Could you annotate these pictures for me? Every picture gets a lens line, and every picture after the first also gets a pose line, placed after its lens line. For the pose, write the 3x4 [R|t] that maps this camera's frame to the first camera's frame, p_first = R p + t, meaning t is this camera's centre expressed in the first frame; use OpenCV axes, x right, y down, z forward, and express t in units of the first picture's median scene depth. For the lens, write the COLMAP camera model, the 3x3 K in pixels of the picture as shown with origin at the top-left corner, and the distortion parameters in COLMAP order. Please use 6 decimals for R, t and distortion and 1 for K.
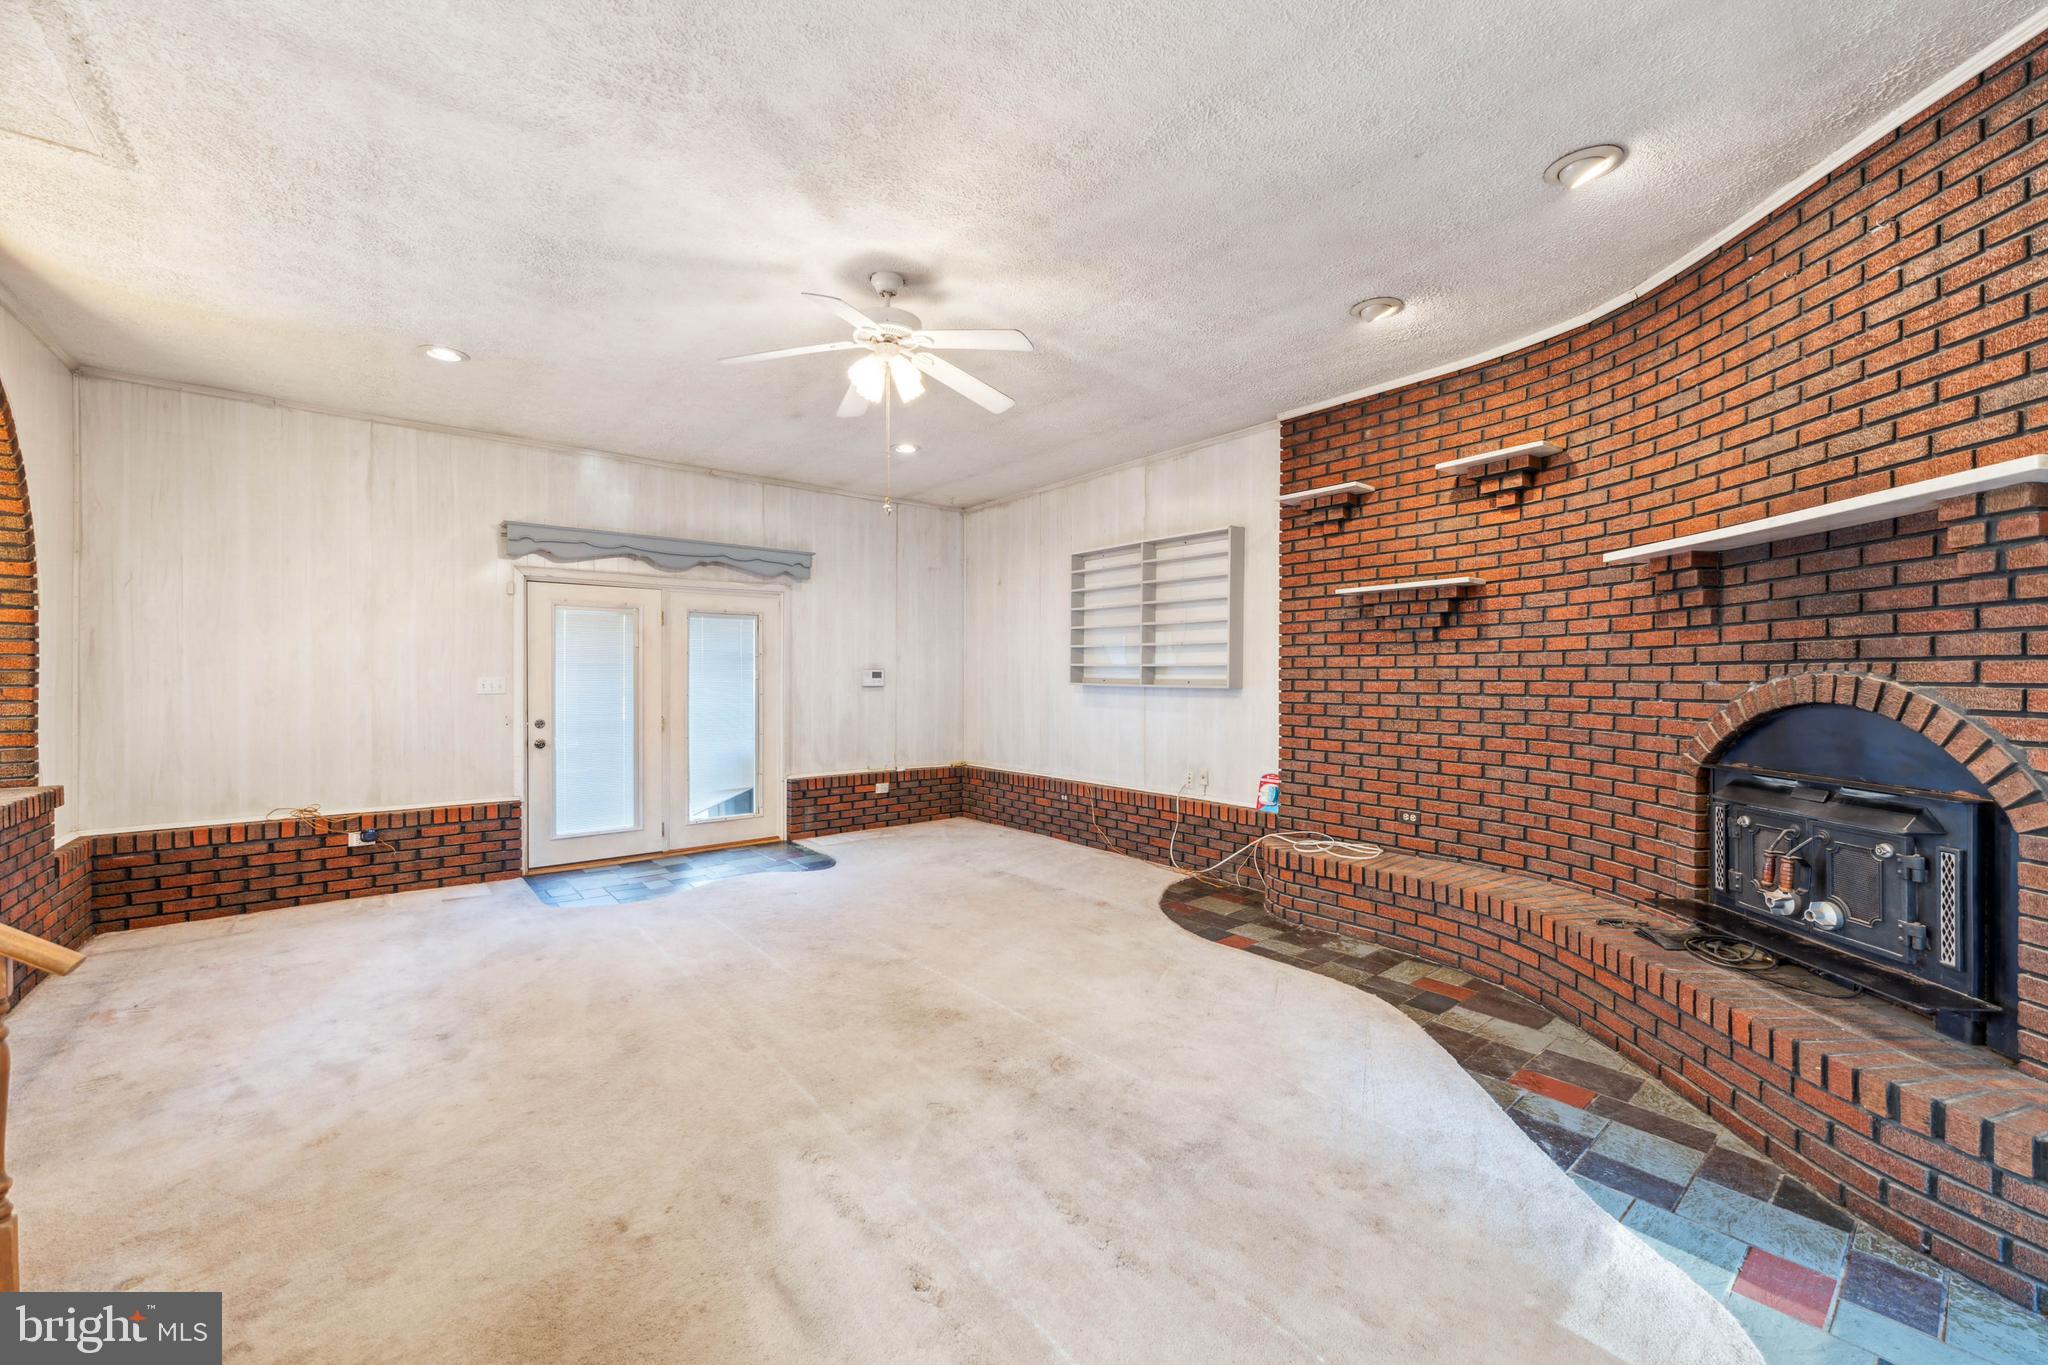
lens RADIAL K [[816.4, 0, 1022.0], [0, 816.4, 680.7], [0, 0, 1]] dist [0.008003, -0.000469]
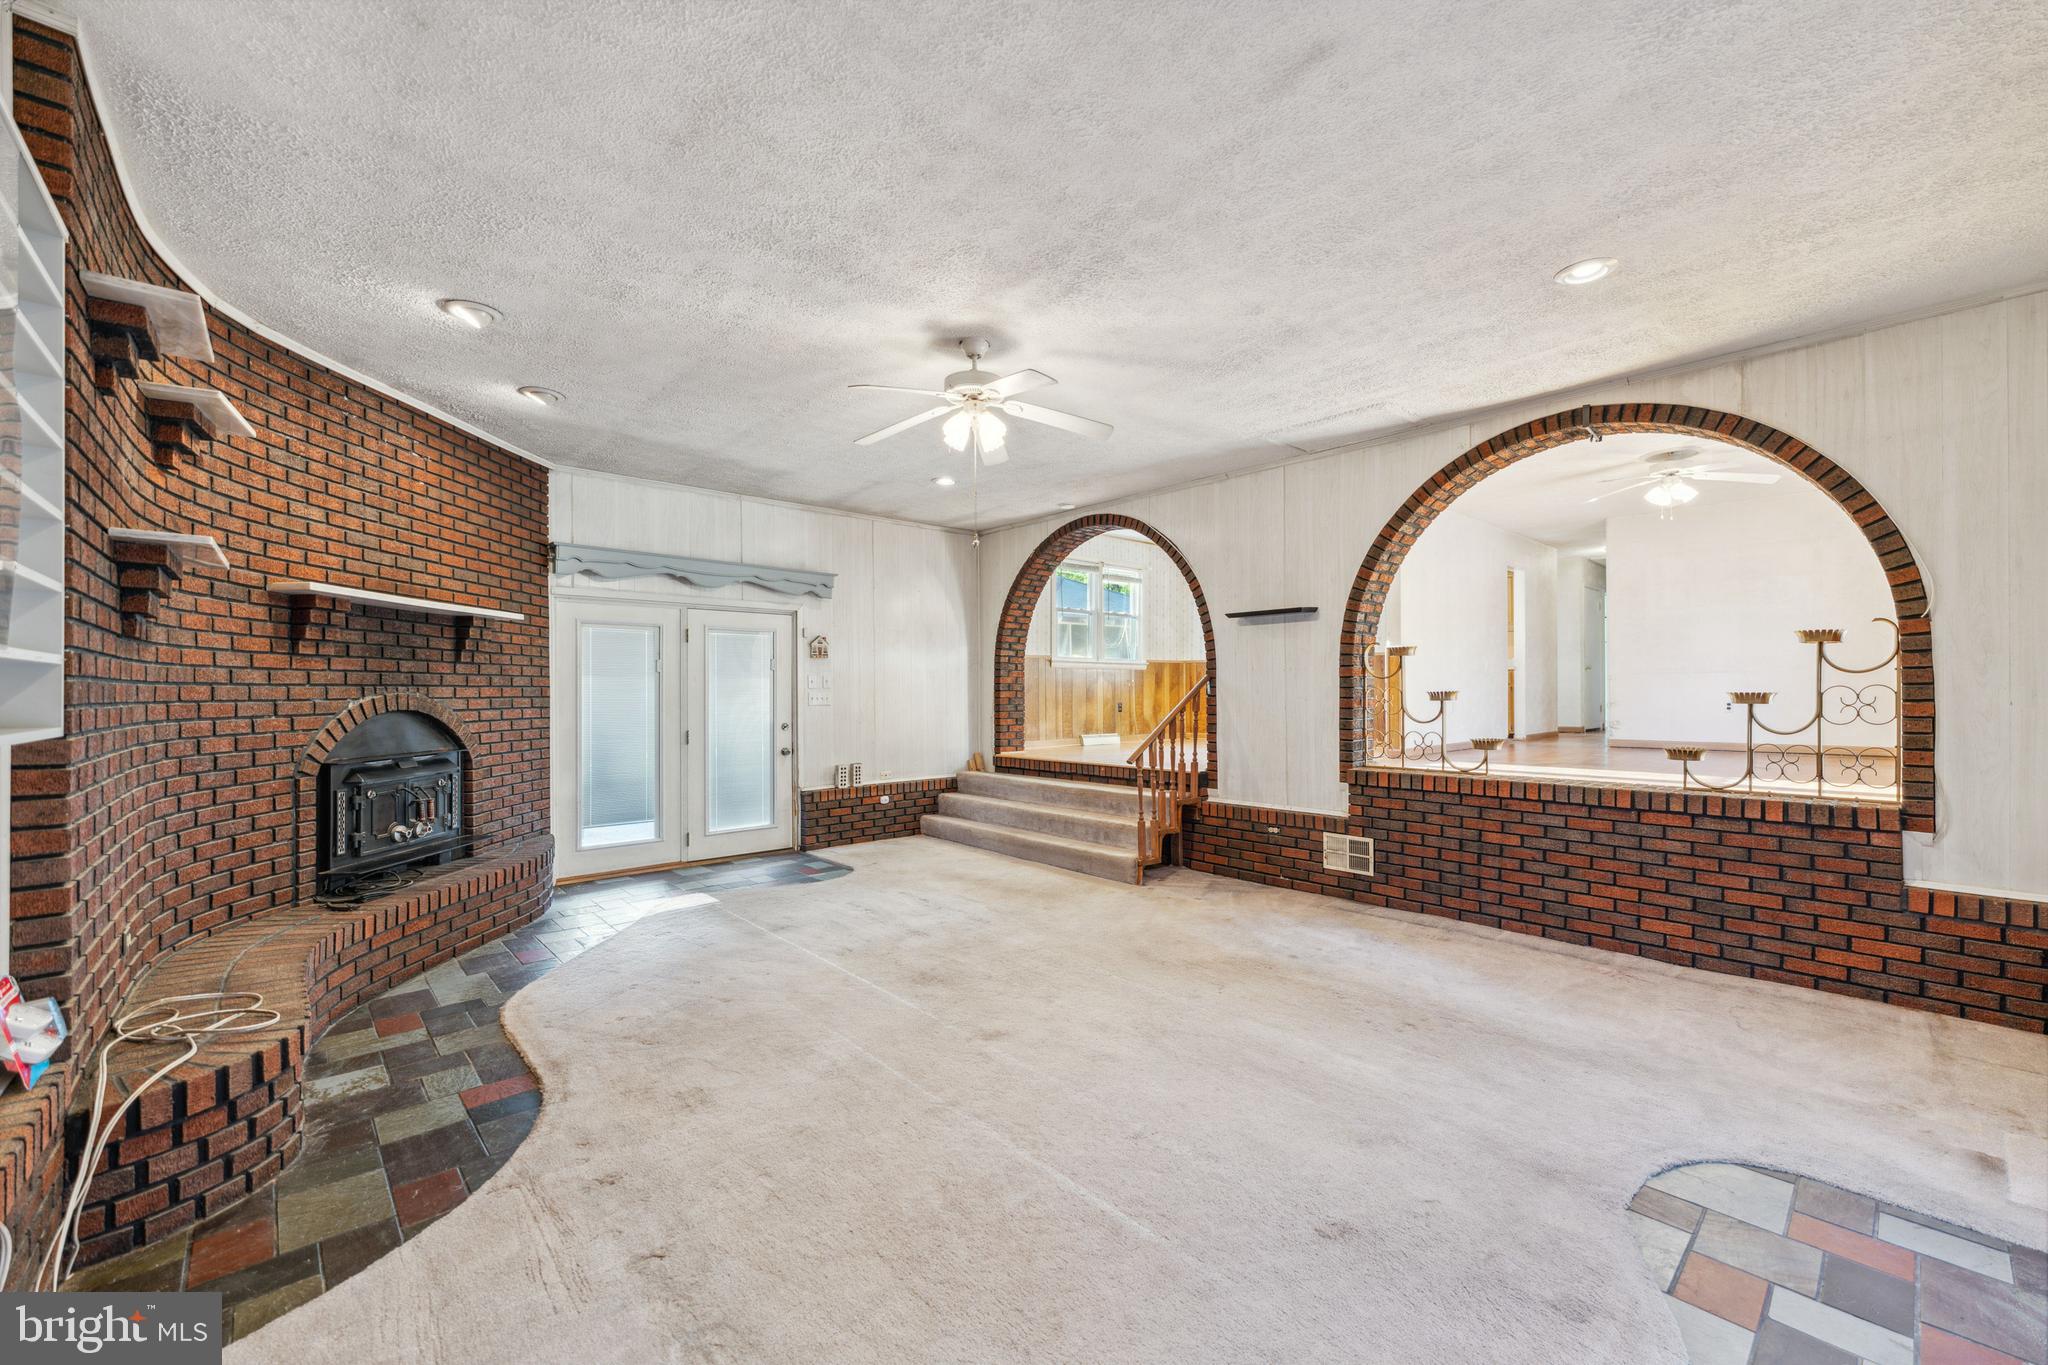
lens RADIAL K [[816.4, 0, 1028.5], [0, 816.4, 686.4], [0, 0, 1]] dist [0.008003, -0.000469]
pose [[-0.998085, 0.000392, -0.061860, -0.171229], [0.000405, 1.000000, -0.000196, -0.017199], [0.061860, -0.000221, -0.998085, 2.212585]]
